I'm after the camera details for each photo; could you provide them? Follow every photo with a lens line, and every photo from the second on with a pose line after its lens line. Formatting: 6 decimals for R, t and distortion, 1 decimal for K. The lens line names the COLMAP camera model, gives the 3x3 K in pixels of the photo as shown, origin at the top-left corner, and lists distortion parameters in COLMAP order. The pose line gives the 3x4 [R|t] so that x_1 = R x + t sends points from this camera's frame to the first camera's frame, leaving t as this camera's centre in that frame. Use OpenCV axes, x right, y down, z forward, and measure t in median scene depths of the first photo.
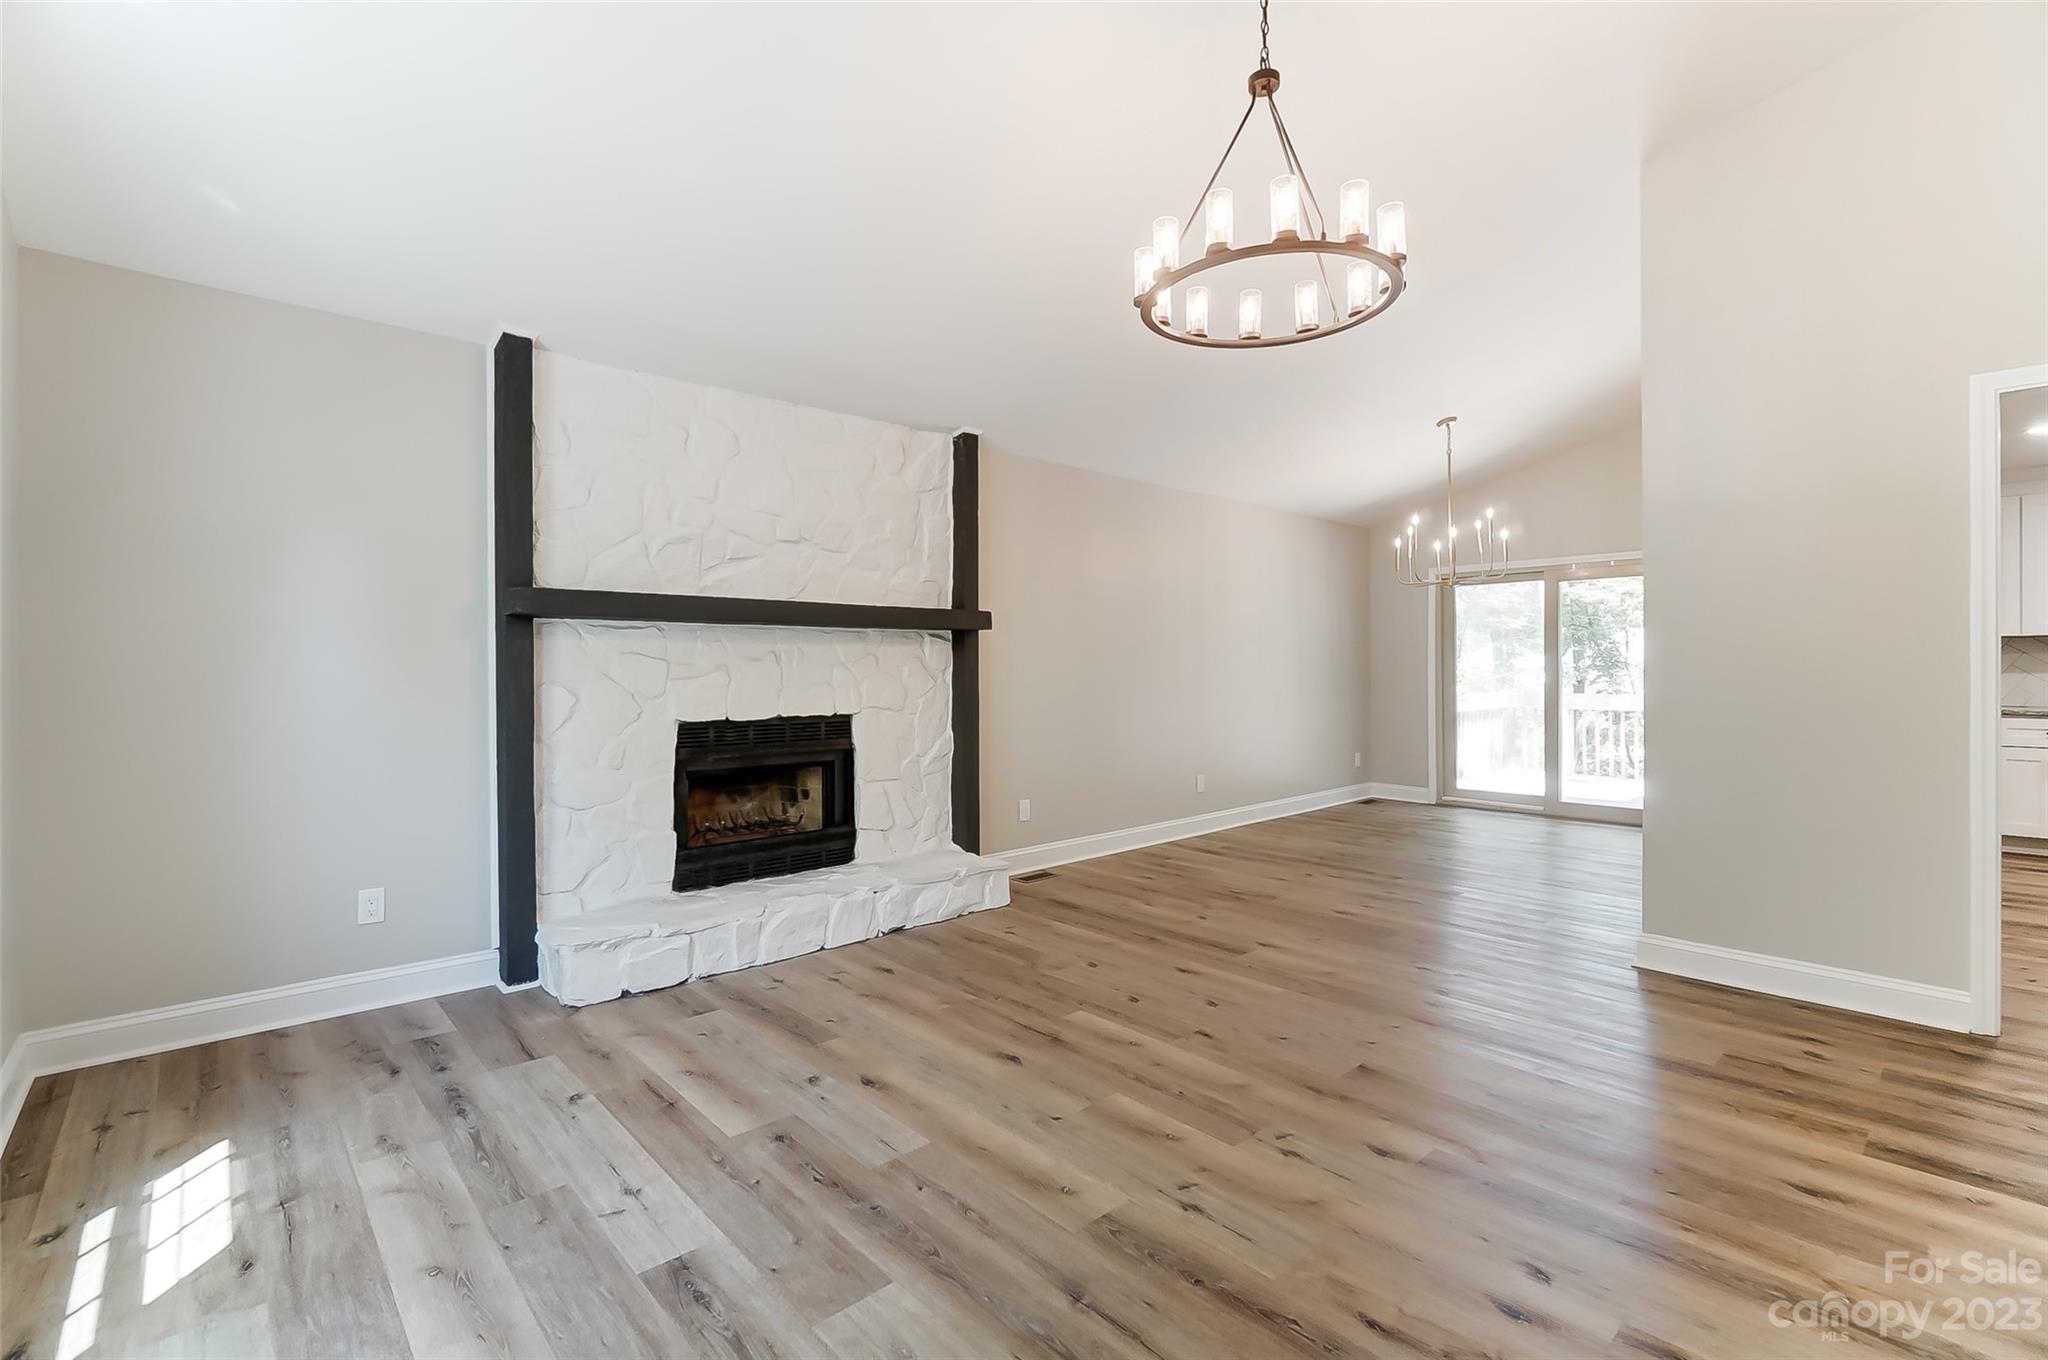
lens RADIAL K [[902.2, 0, 1016.6], [0, 902.2, 671.6], [0, 0, 1]] dist [-0.002570, -0.000298]
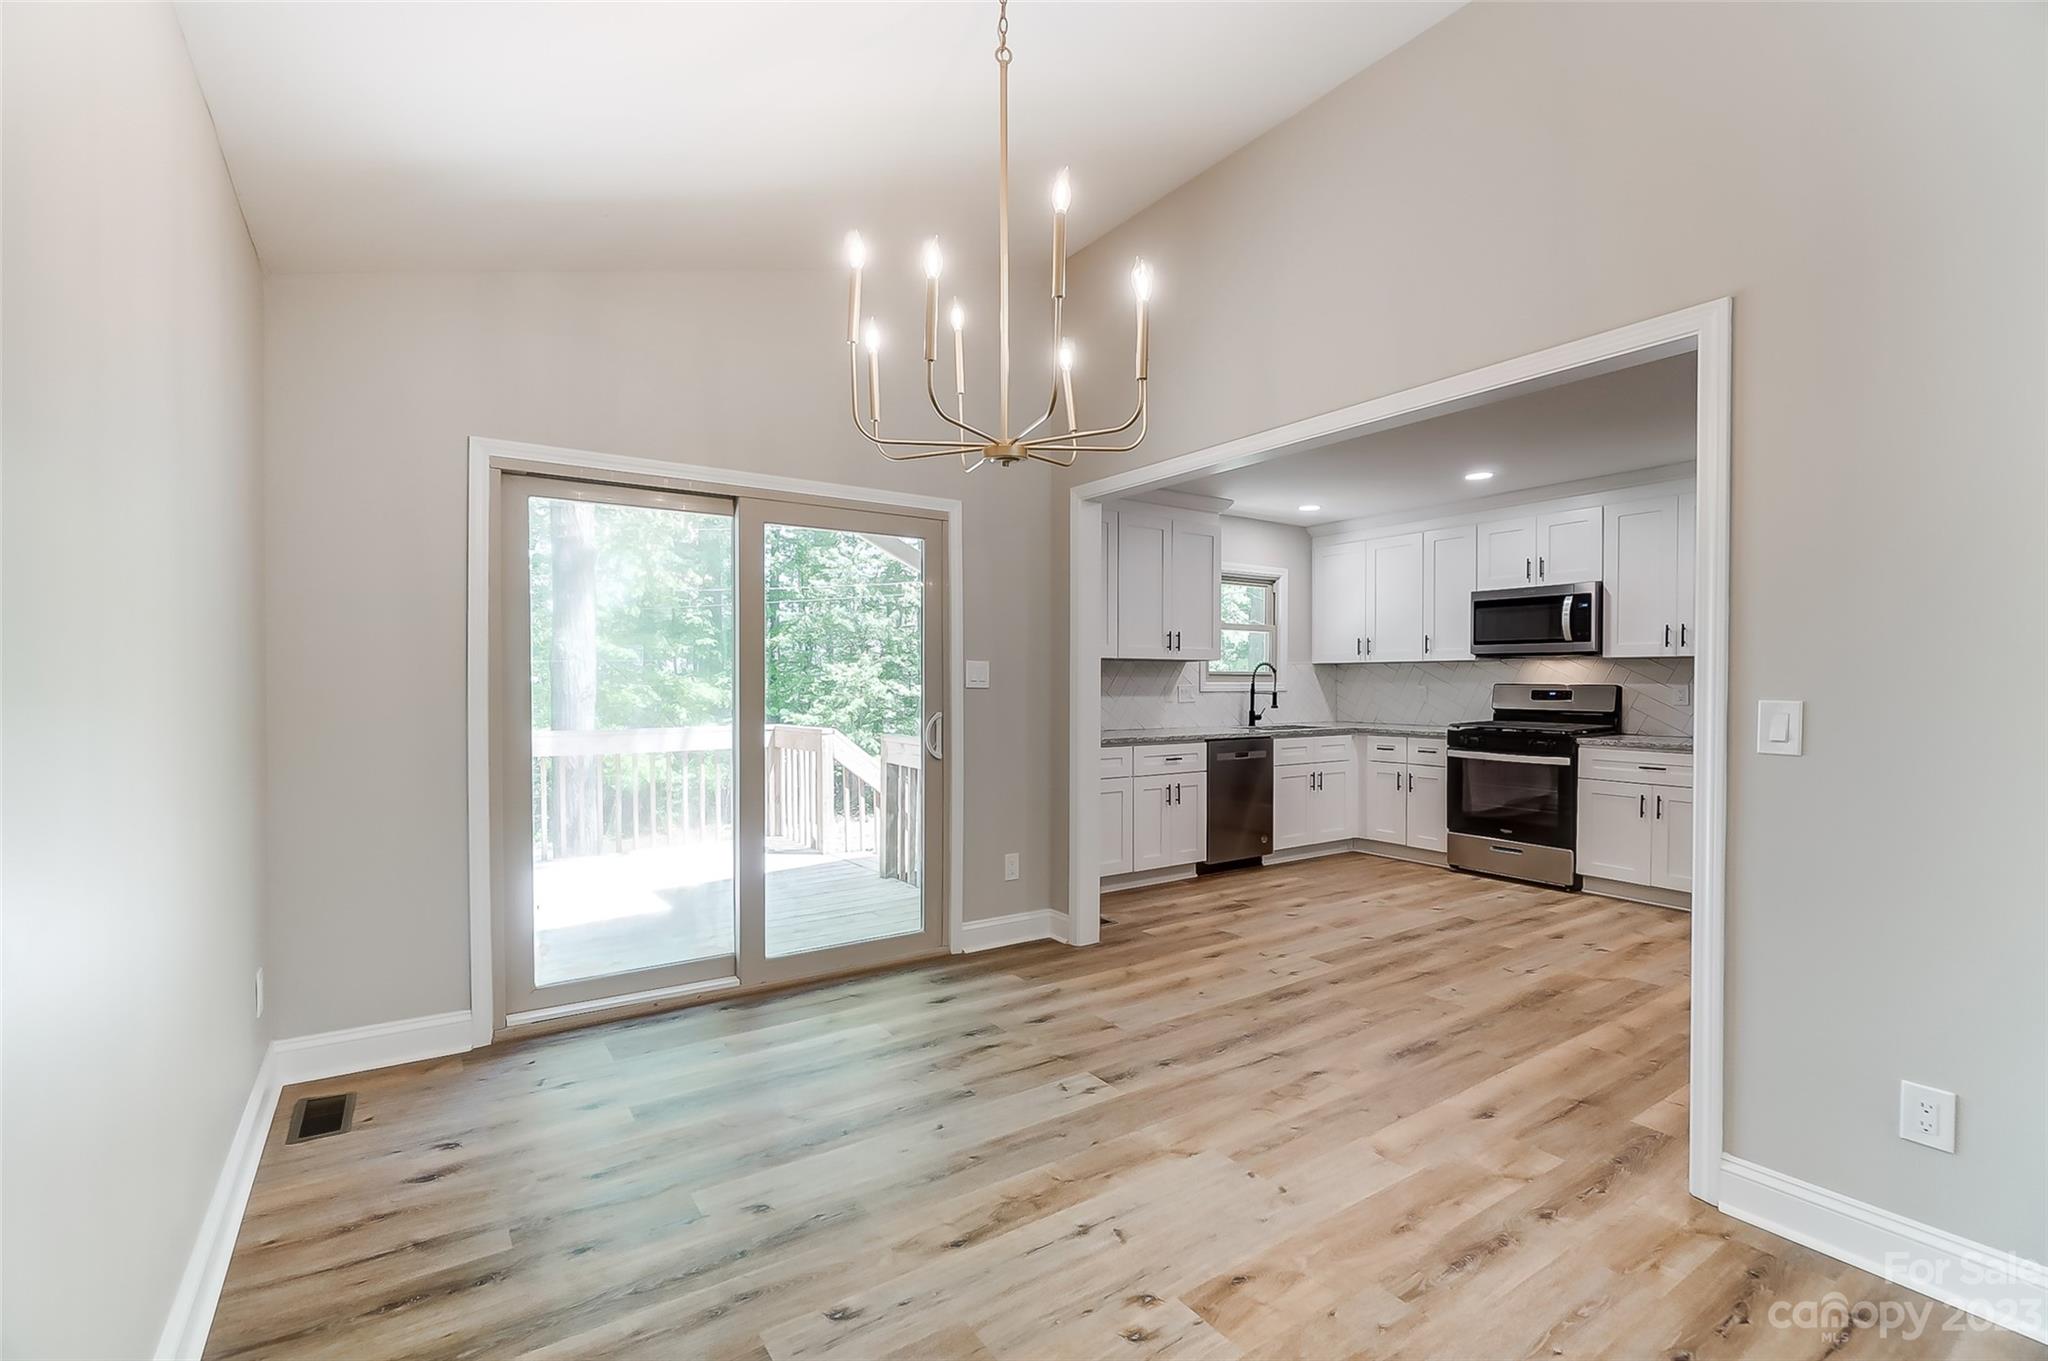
lens RADIAL K [[900.0, 0, 1014.0], [0, 900.0, 691.3], [0, 0, 1]] dist [-0.003553, -0.000330]
pose [[0.141912, -0.006285, 0.989859, 0.241580], [0.000537, 0.999980, 0.006272, -0.016869], [-0.989879, -0.000359, 0.141913, 1.543269]]
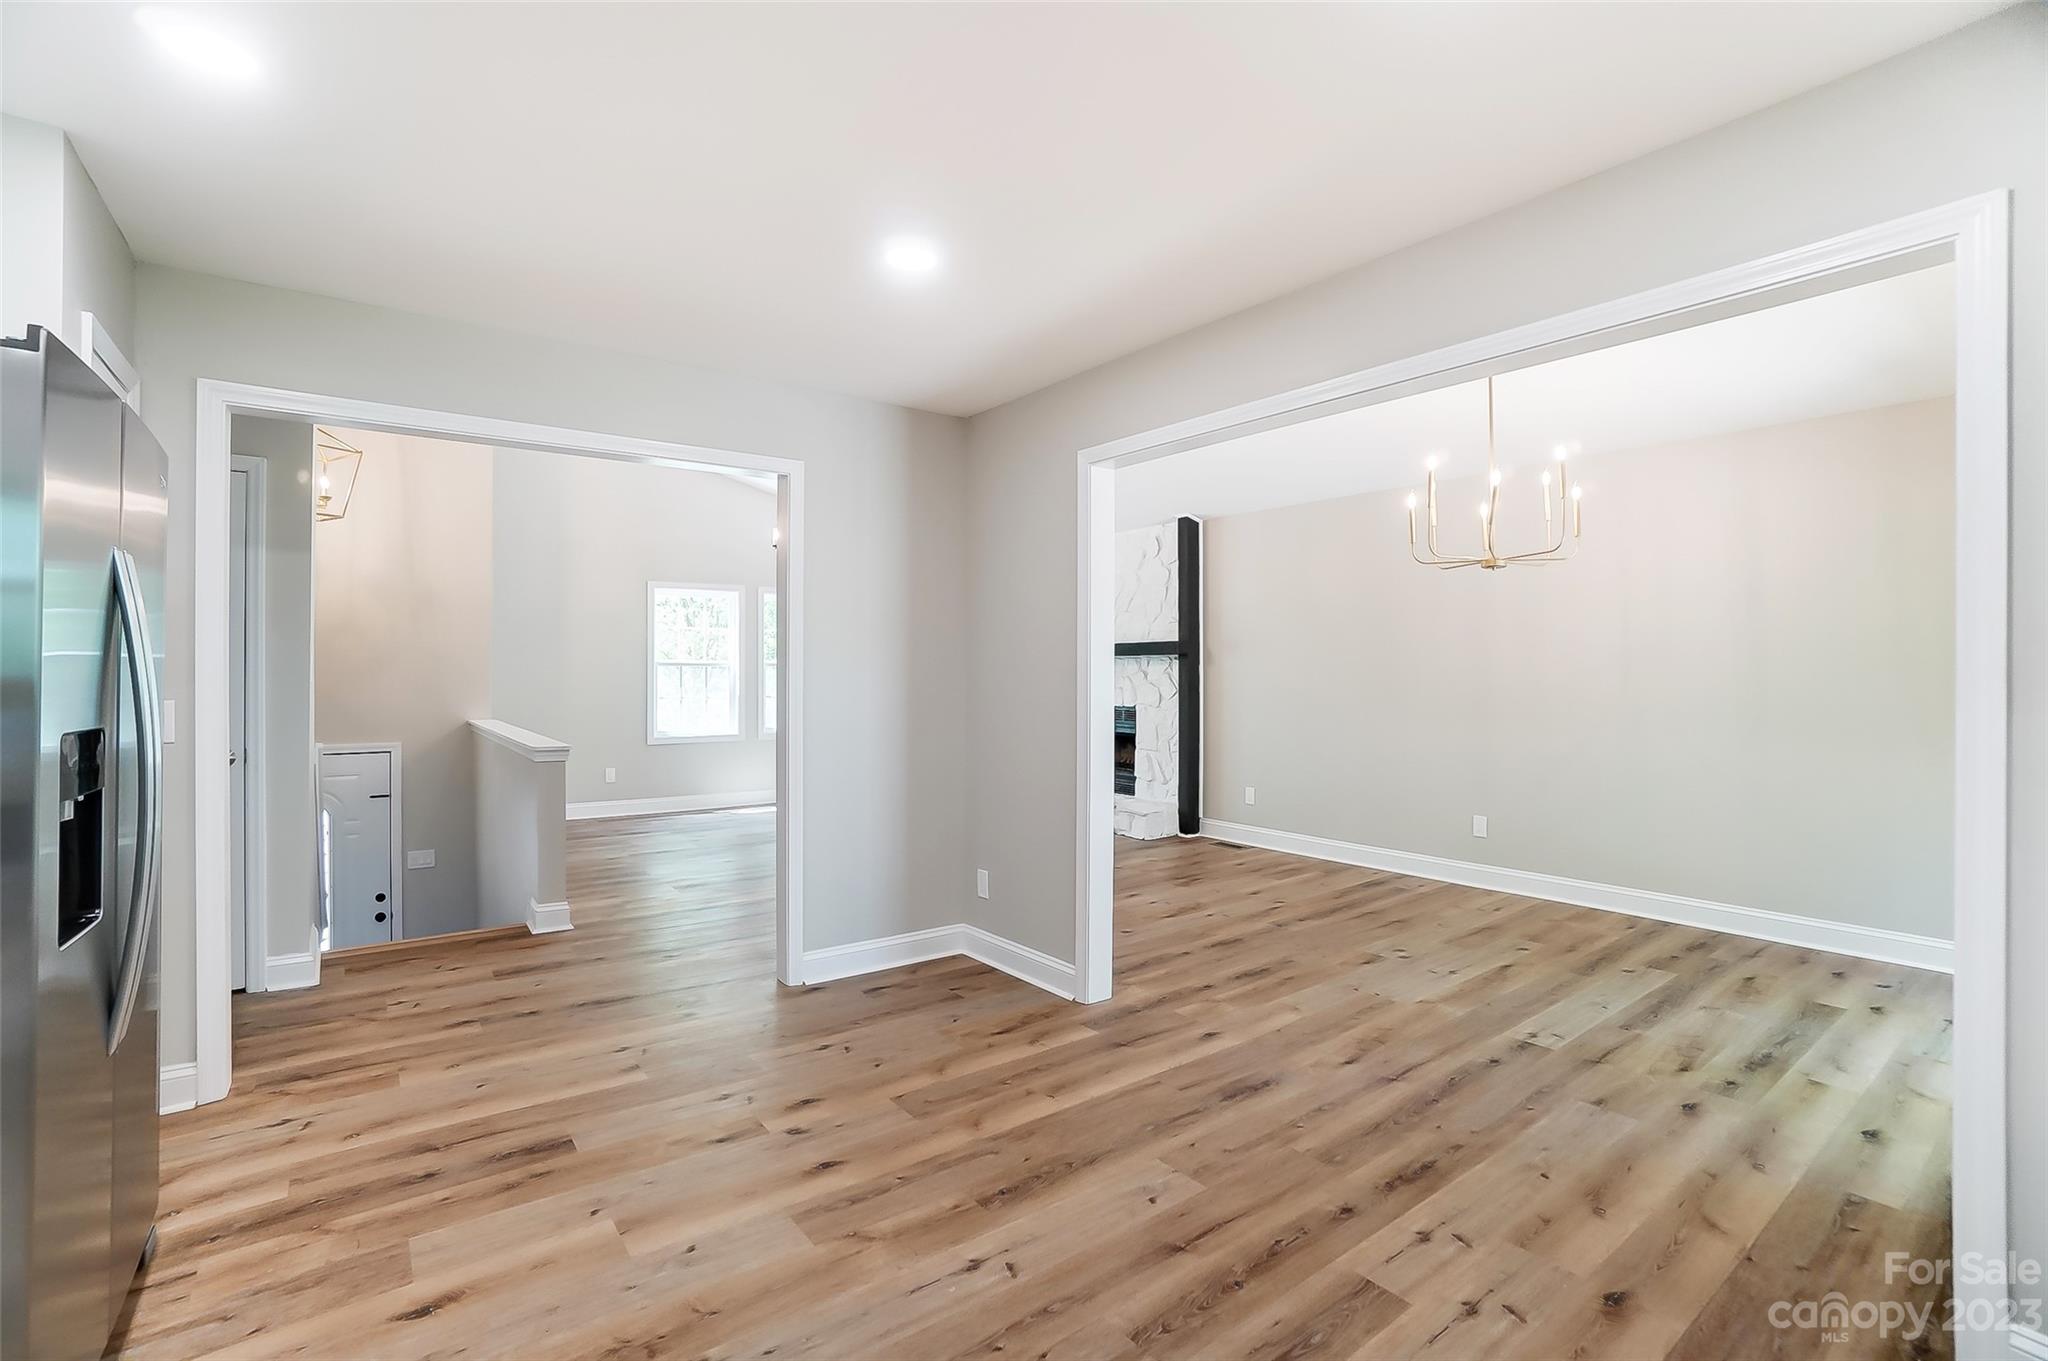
lens RADIAL K [[911.0, 0, 1018.4], [0, 911.0, 674.2], [0, 0, 1]] dist [-0.065280, 0.023066]
pose [[-0.094943, 0.009979, -0.995433, 1.879243], [-0.003184, 0.999942, 0.010328, -0.038019], [0.995478, 0.004150, -0.094906, 1.171416]]
